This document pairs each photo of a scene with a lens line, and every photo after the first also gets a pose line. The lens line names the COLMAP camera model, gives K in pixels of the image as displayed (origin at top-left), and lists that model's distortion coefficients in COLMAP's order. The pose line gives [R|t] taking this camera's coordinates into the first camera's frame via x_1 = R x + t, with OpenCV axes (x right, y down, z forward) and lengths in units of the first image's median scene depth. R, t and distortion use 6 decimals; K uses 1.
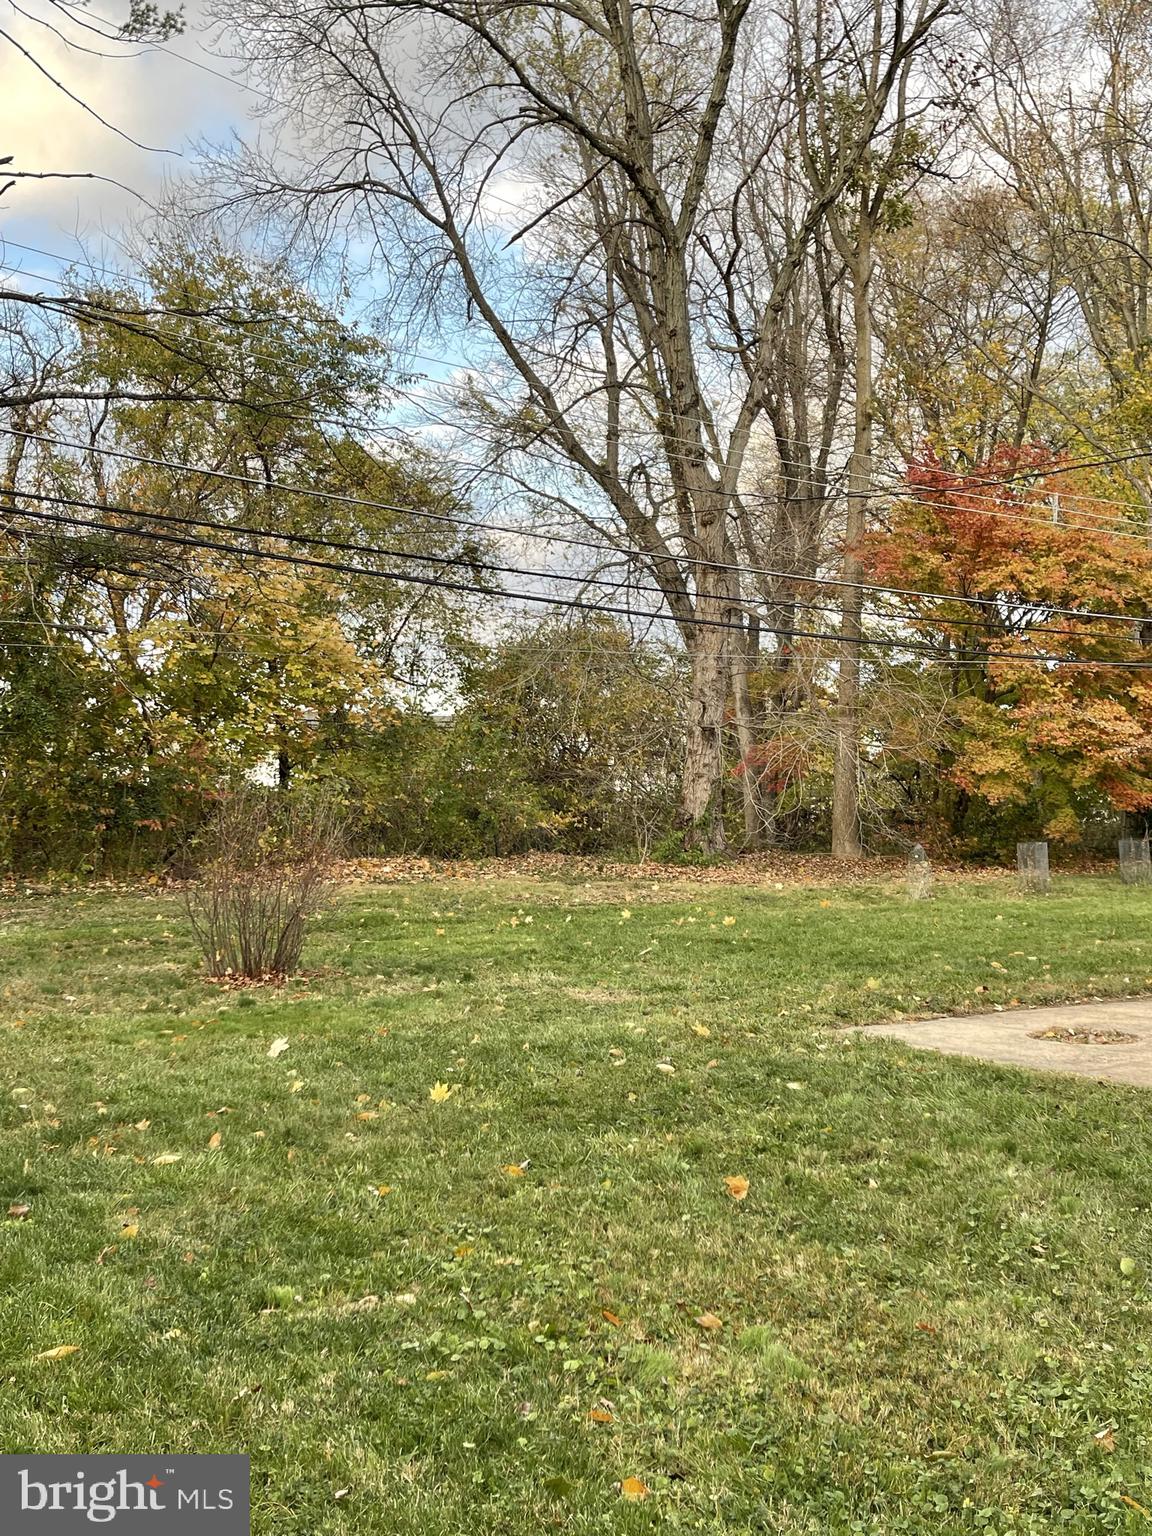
lens RADIAL K [[1490.5, 0, 576.0], [0, 1490.5, 768.0], [0, 0, 1]] dist [0.098043, -0.170029]
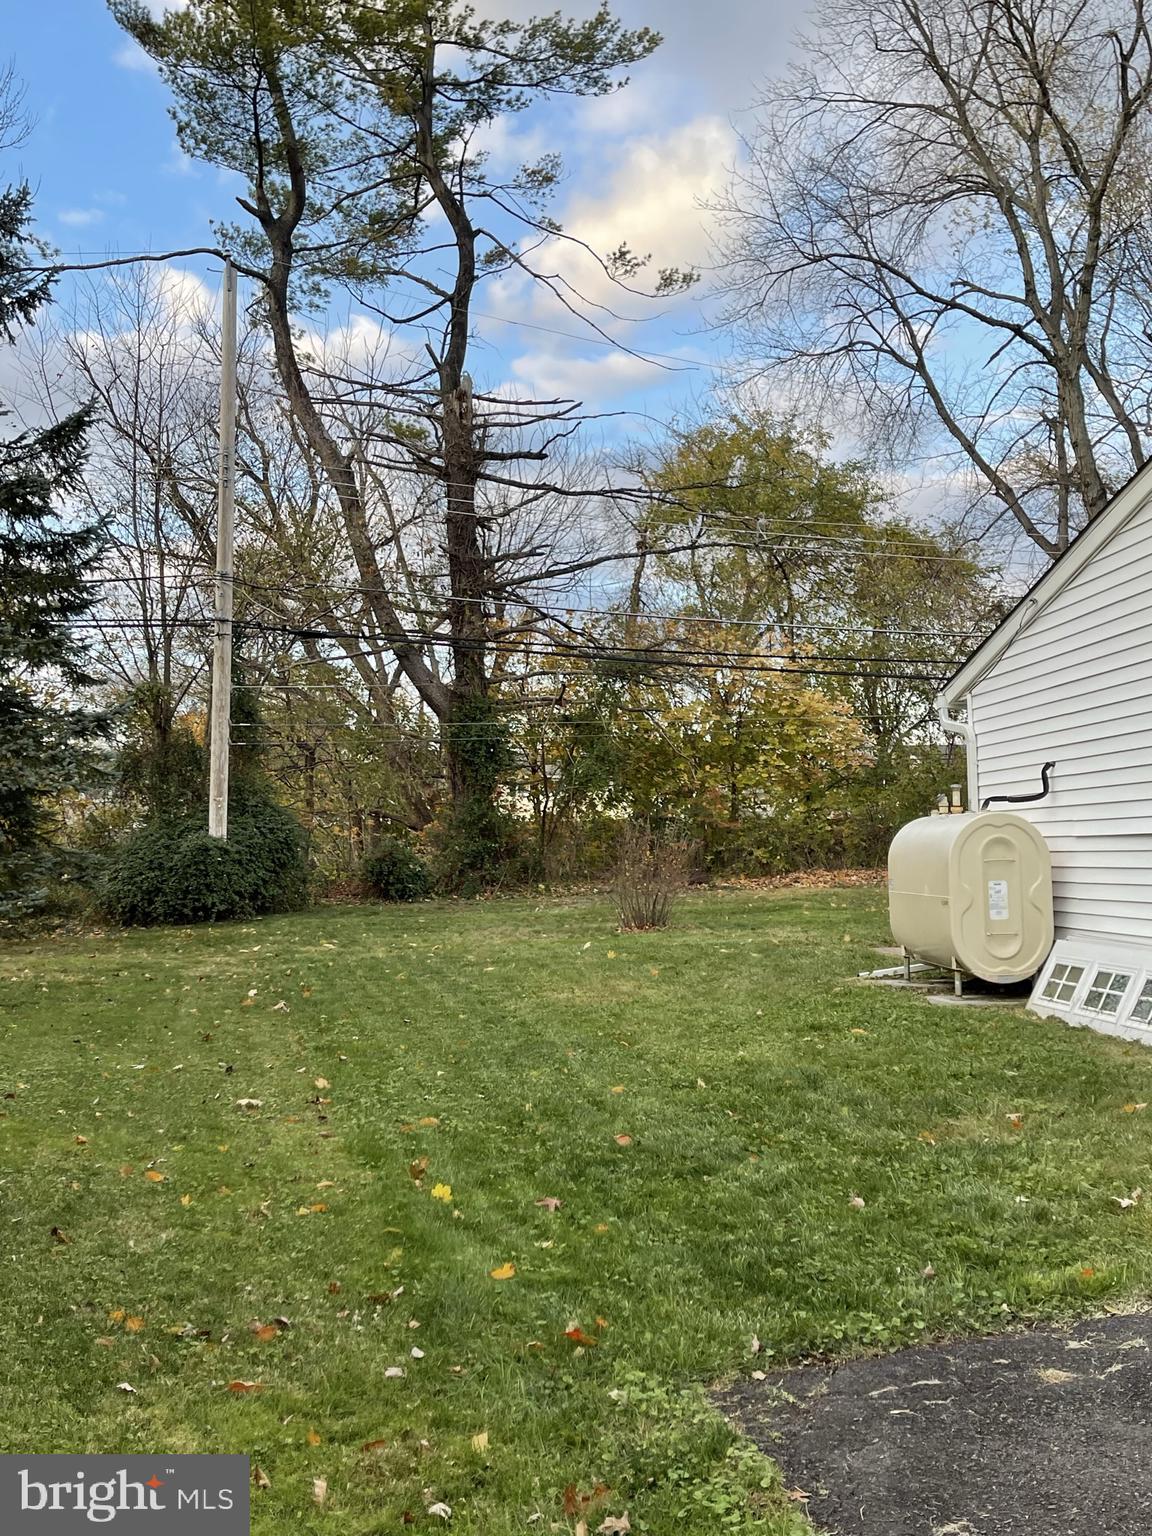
lens RADIAL K [[1490.5, 0, 576.0], [0, 1490.5, 768.0], [0, 0, 1]] dist [0.098043, -0.170029]
pose [[0.895679, -0.040316, -0.442870, 0.196869], [0.031730, 0.999138, -0.026784, -0.002071], [0.443568, 0.009938, 0.896186, -0.244445]]
